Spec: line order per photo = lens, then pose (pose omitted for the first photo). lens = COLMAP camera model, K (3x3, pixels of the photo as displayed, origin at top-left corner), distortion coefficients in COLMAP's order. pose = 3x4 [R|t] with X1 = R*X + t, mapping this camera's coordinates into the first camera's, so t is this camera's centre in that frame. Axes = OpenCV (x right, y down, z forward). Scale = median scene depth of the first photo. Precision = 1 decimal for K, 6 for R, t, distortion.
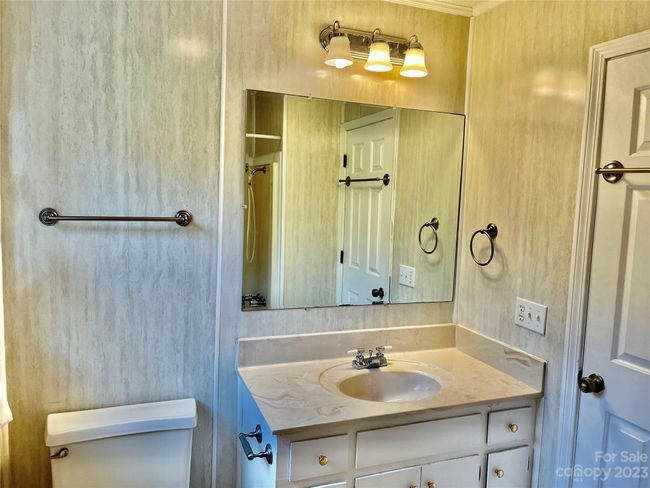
lens RADIAL K [[487.8, 0, 323.5], [0, 487.8, 245.4], [0, 0, 1]] dist [0.075232, -0.101013]
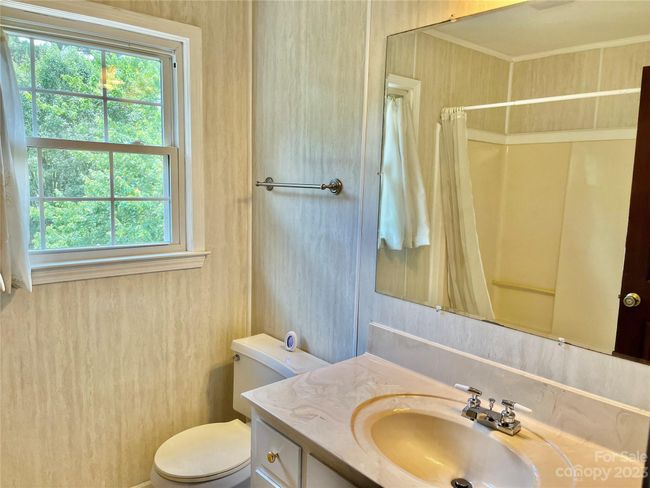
lens RADIAL K [[487.8, 0, 323.5], [0, 487.8, 245.4], [0, 0, 1]] dist [0.075232, -0.101013]
pose [[0.343681, 0.102118, -0.933518, 0.670143], [-0.114130, 0.991243, 0.066415, 0.002110], [0.932125, 0.083717, 0.352326, 0.635143]]
